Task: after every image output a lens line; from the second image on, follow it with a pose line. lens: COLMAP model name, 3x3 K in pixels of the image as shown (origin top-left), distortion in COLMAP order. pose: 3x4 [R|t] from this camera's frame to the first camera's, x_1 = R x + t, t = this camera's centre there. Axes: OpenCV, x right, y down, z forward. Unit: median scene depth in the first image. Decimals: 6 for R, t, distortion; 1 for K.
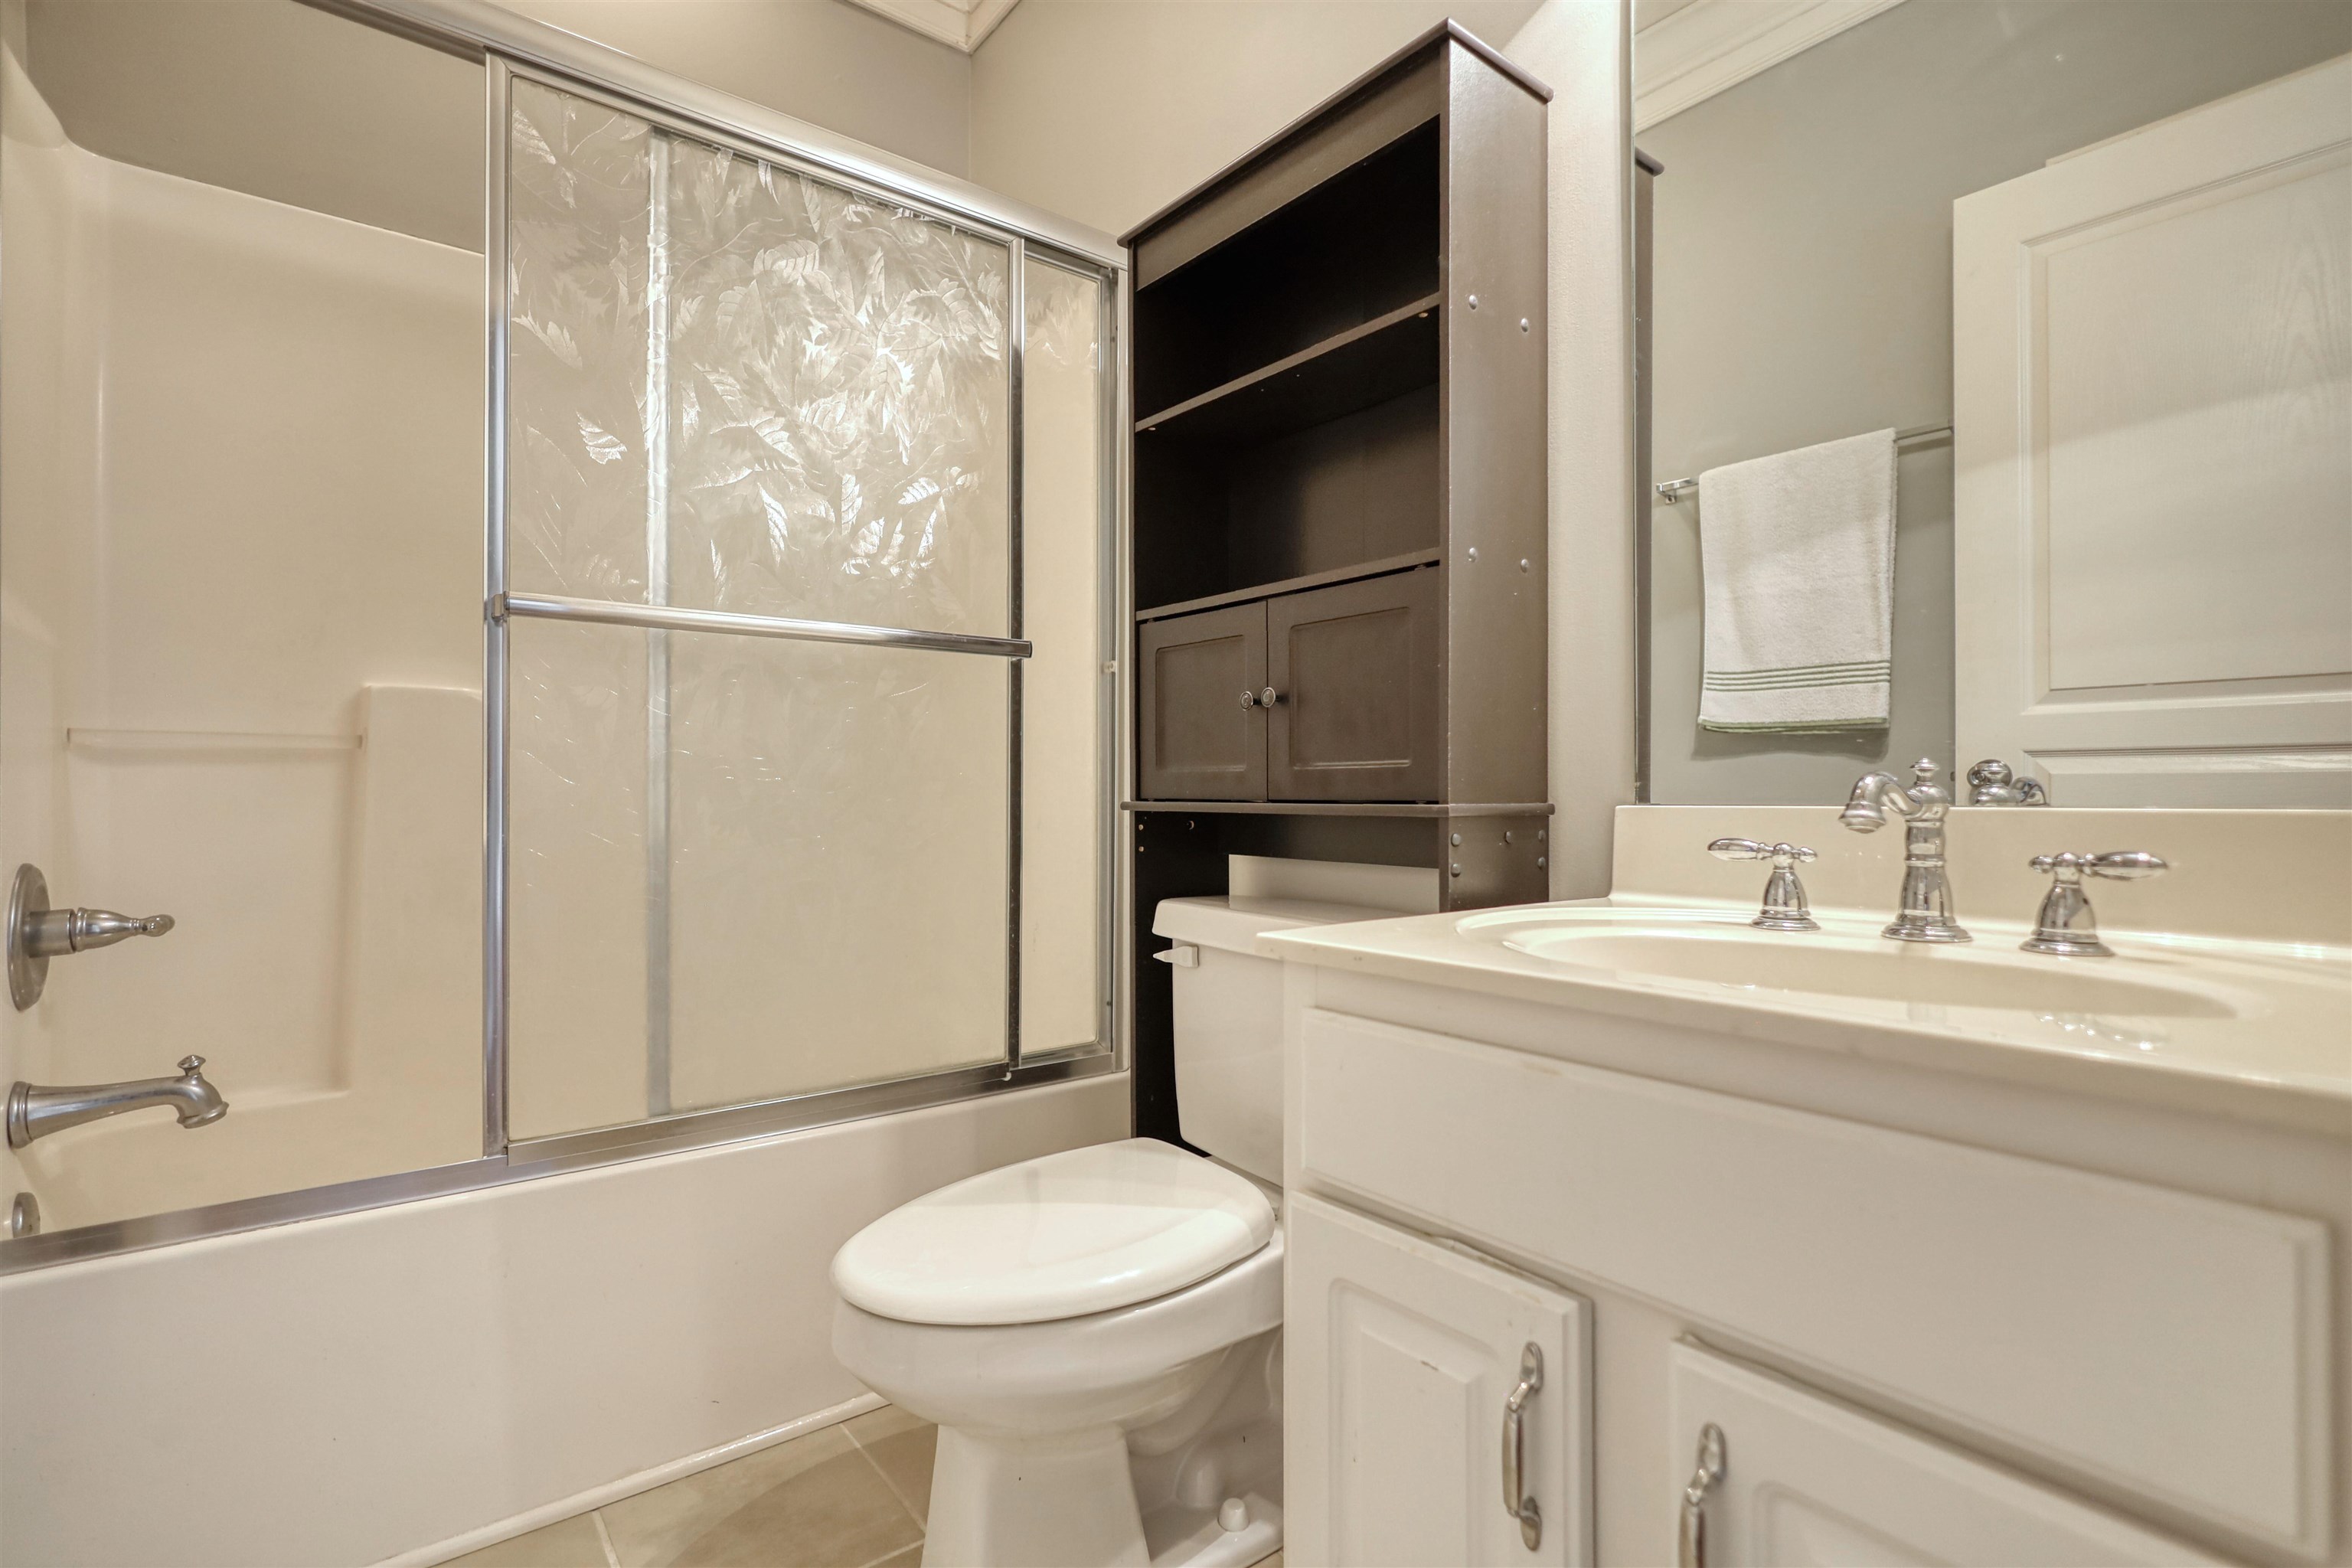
lens RADIAL K [[1085.0, 0, 1144.3], [0, 1085.0, 791.4], [0, 0, 1]] dist [0.000465, 0.001573]
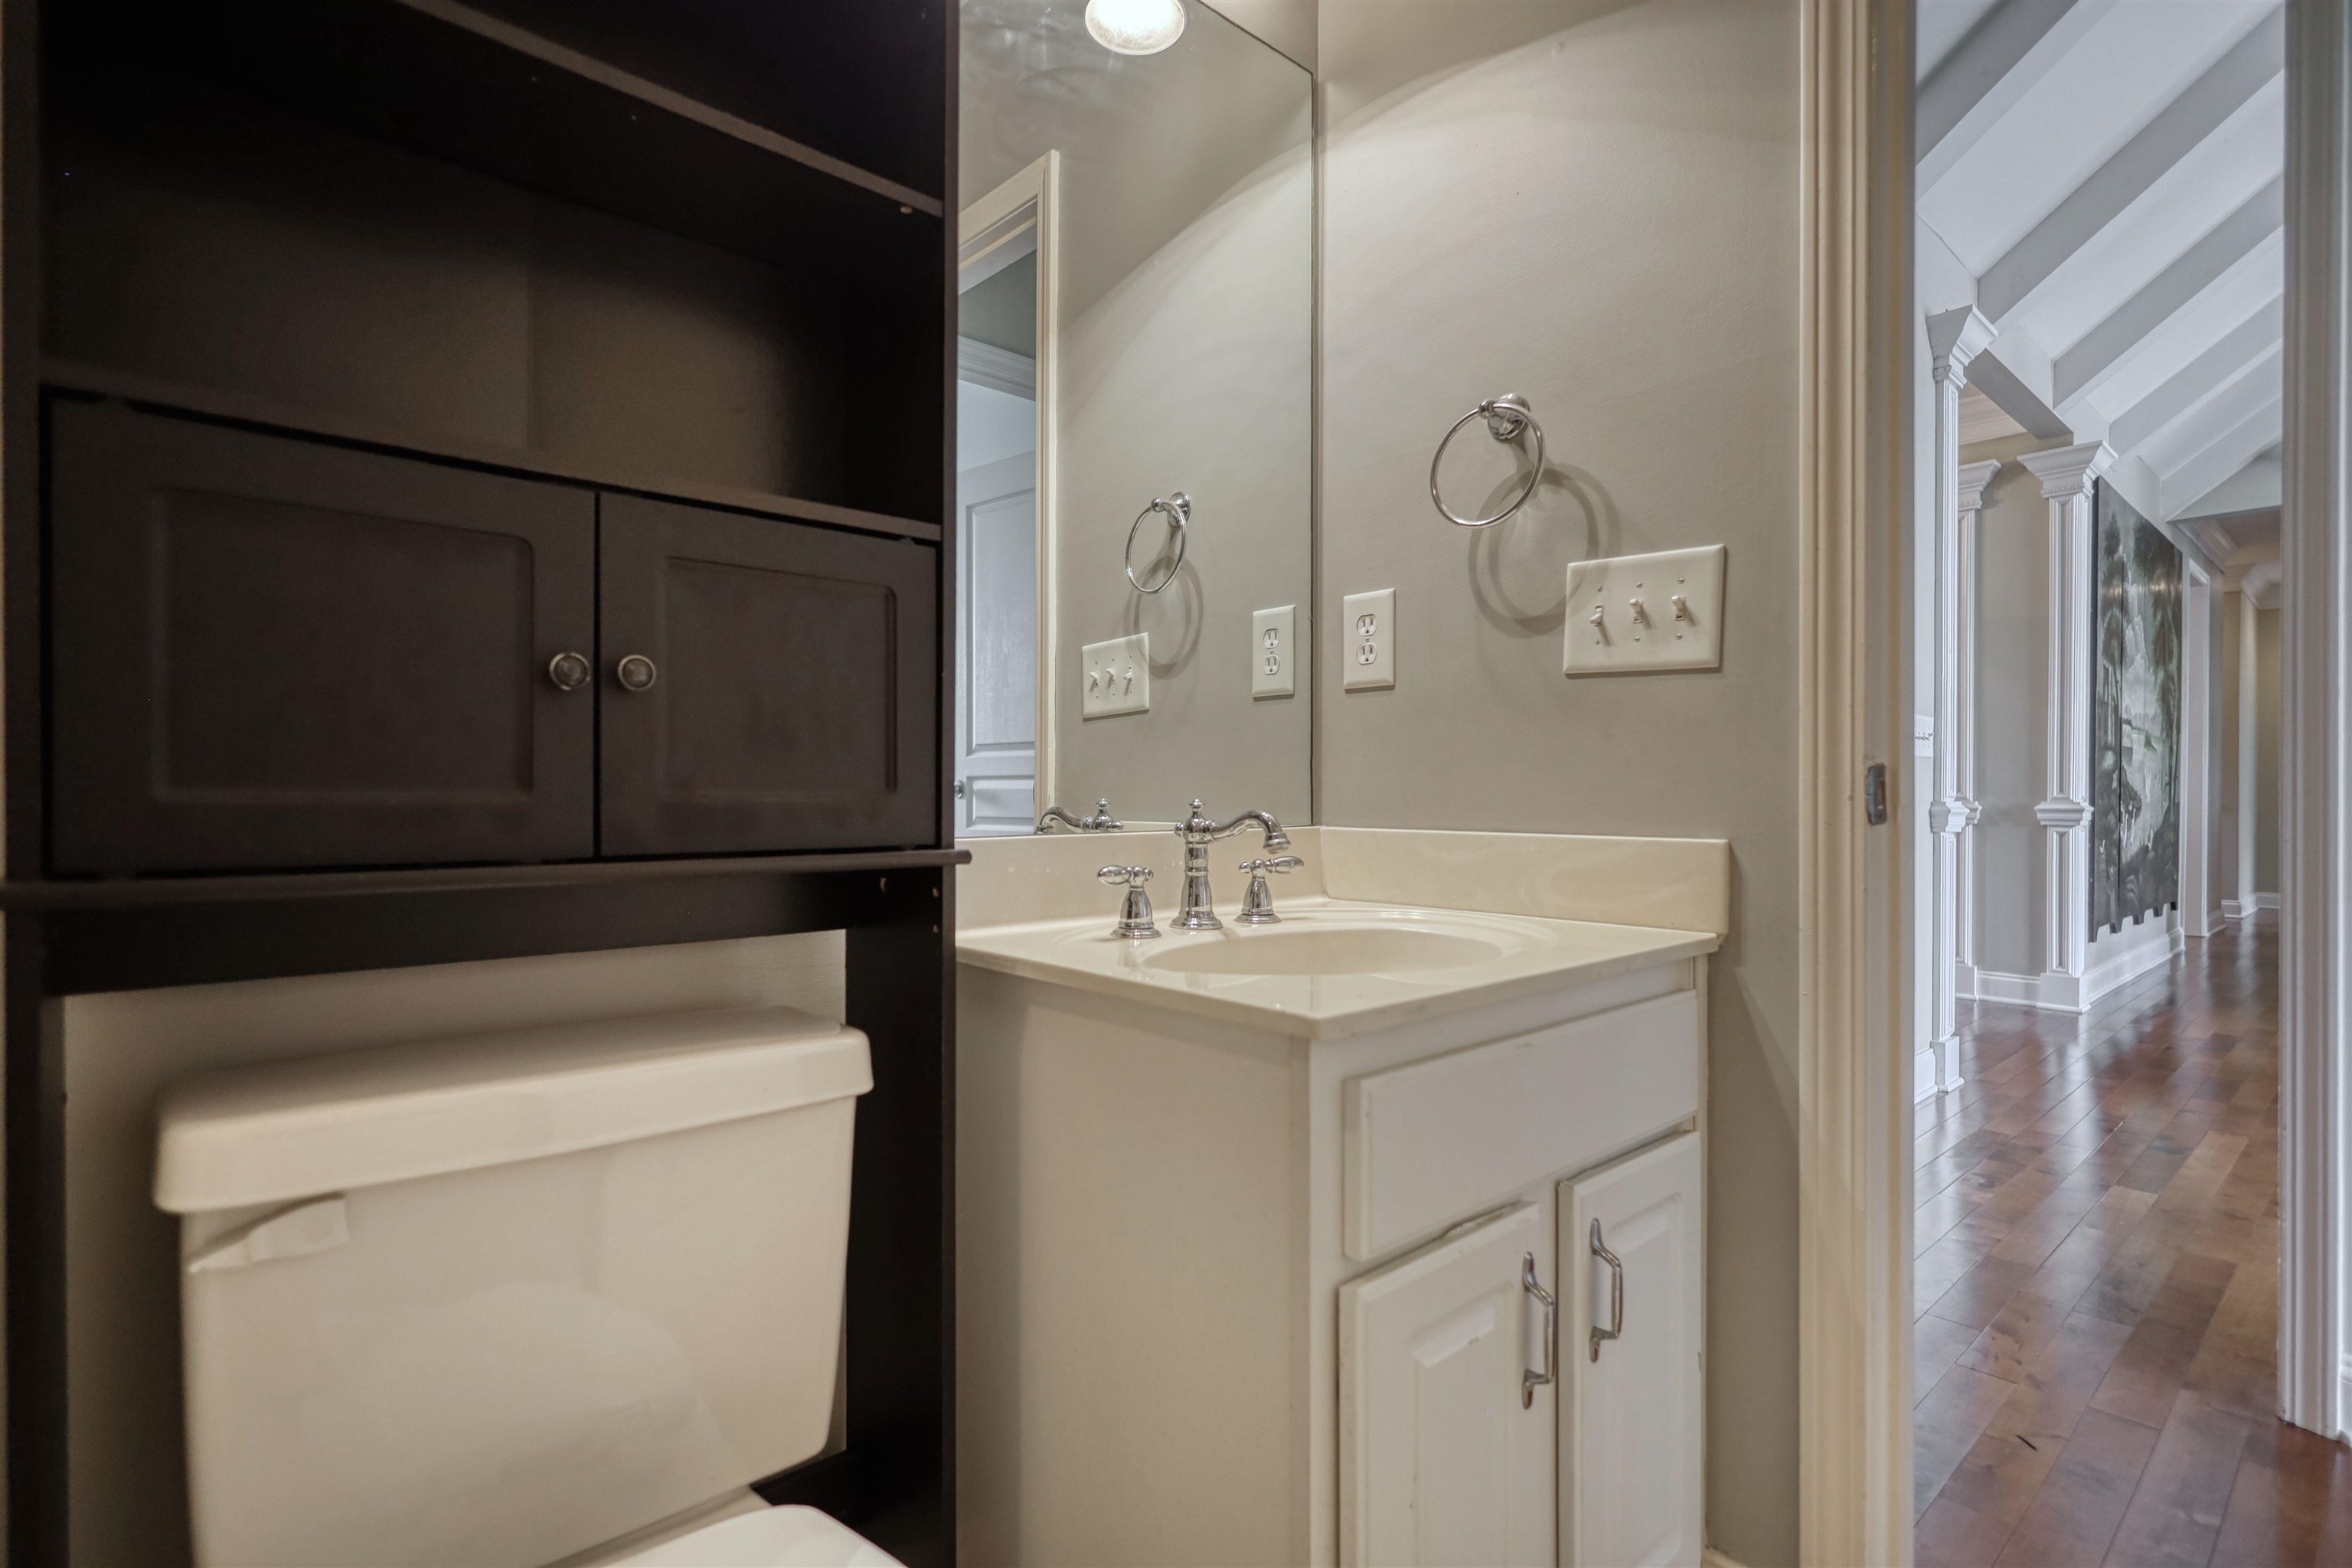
lens RADIAL K [[1115.6, 0, 1175.1], [0, 1115.6, 785.7], [0, 0, 1]] dist [0.001179, 0.001170]
pose [[-0.077842, -0.001964, 0.996964, -0.726231], [-0.012548, 0.999921, 0.000990, -0.049176], [-0.996887, -0.012433, -0.077860, 1.144192]]
